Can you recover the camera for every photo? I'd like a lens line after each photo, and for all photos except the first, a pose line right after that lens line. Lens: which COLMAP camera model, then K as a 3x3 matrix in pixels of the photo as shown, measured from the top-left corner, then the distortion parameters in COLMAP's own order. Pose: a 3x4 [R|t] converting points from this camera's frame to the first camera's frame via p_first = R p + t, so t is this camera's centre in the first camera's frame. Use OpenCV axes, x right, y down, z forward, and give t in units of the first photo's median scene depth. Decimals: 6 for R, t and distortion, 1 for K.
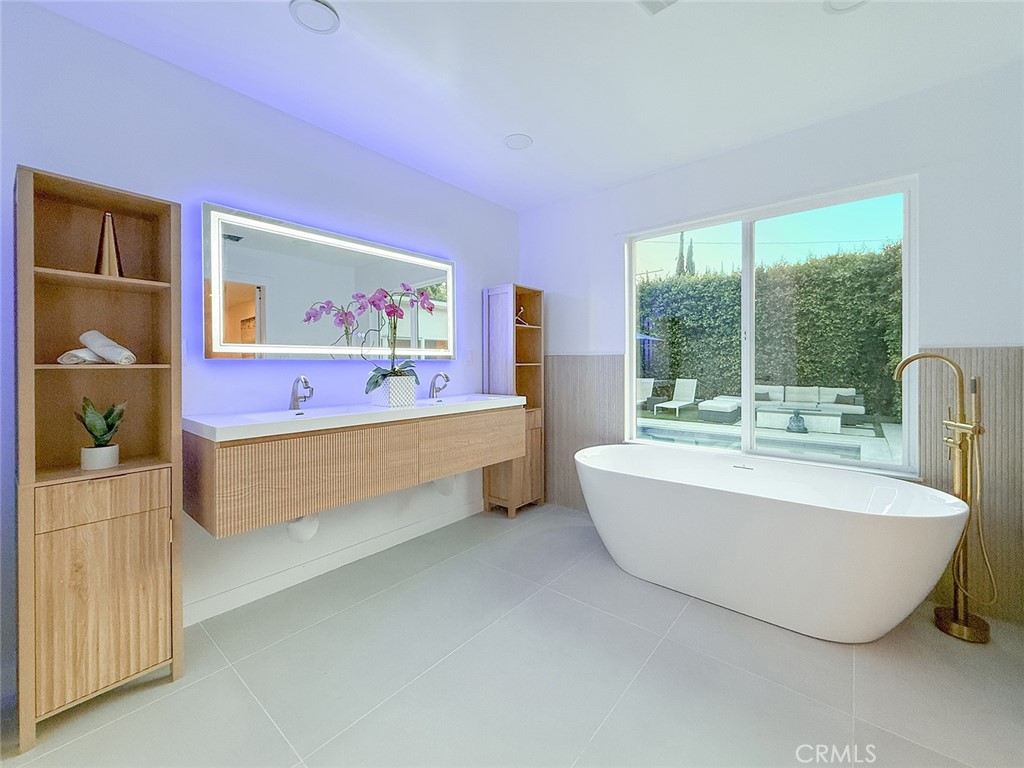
lens RADIAL K [[420.5, 0, 512.3], [0, 420.5, 363.9], [0, 0, 1]] dist [-0.001441, -0.000131]
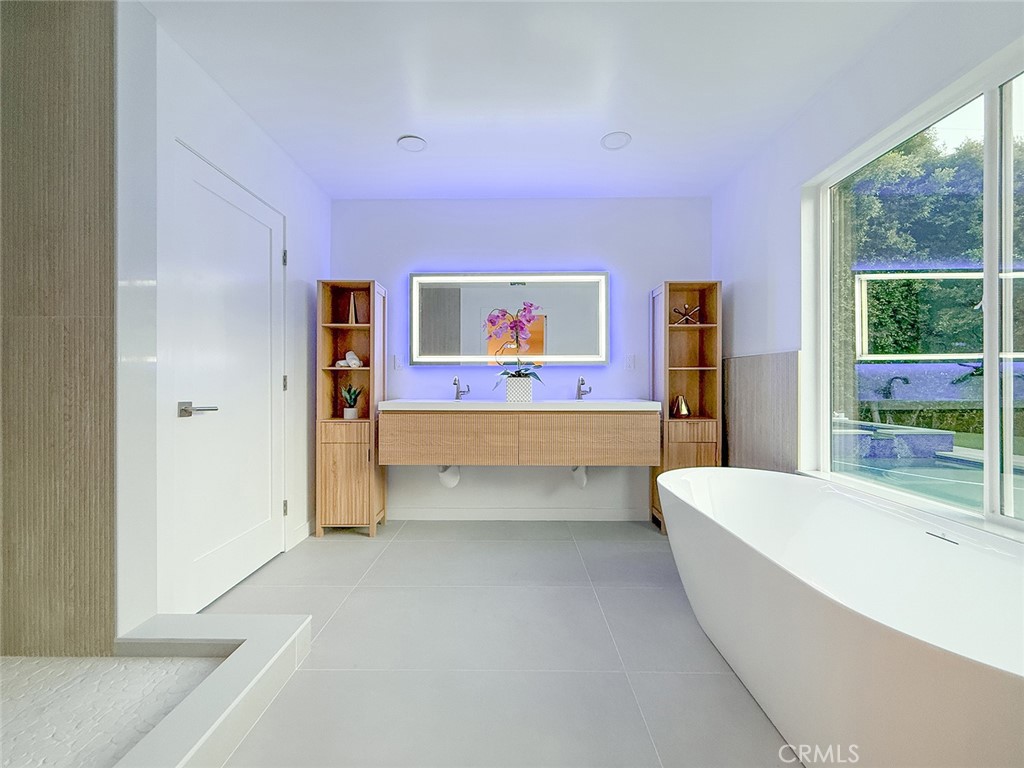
lens RADIAL K [[413.9, 0, 509.7], [0, 413.9, 376.7], [0, 0, 1]] dist [0.000372, 0.000092]
pose [[0.626220, -0.006821, -0.779616, 0.462628], [-0.002070, 0.999944, -0.010412, 0.028034], [0.779644, 0.008134, 0.626171, 0.149404]]
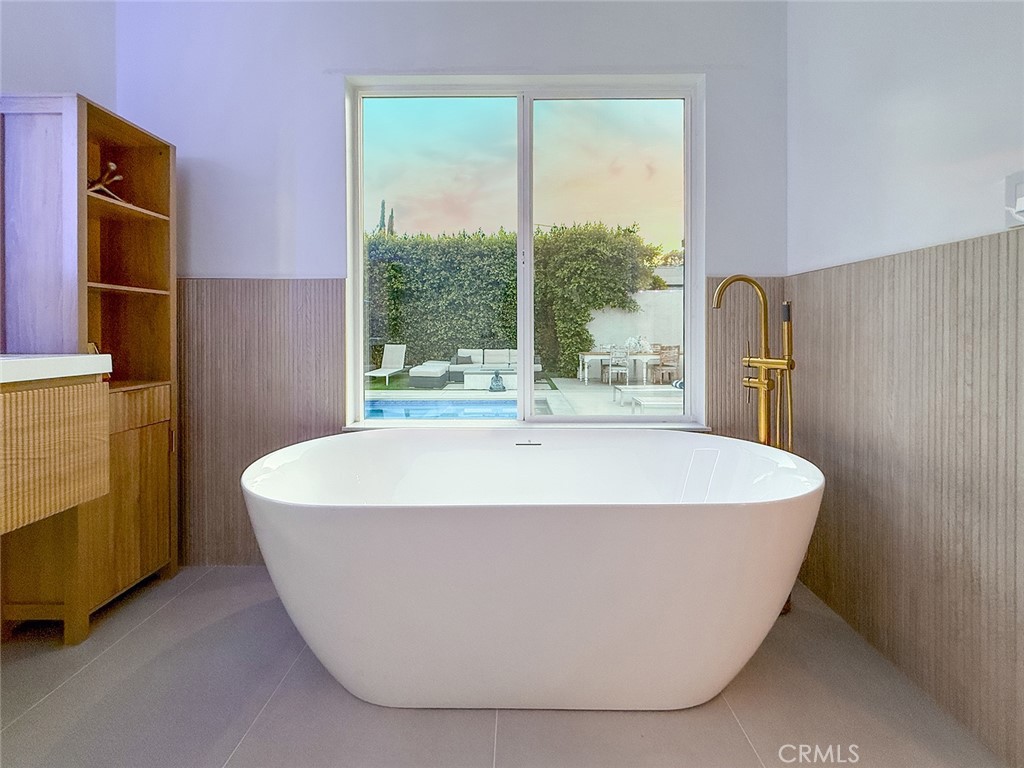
lens RADIAL K [[430.1, 0, 513.6], [0, 430.1, 335.7], [0, 0, 1]] dist [-0.000681, 0.000044]
pose [[0.776796, -0.002752, 0.629747, 0.065236], [0.000808, 0.999994, 0.003373, 0.050146], [-0.629752, -0.002111, 0.776793, 0.352592]]
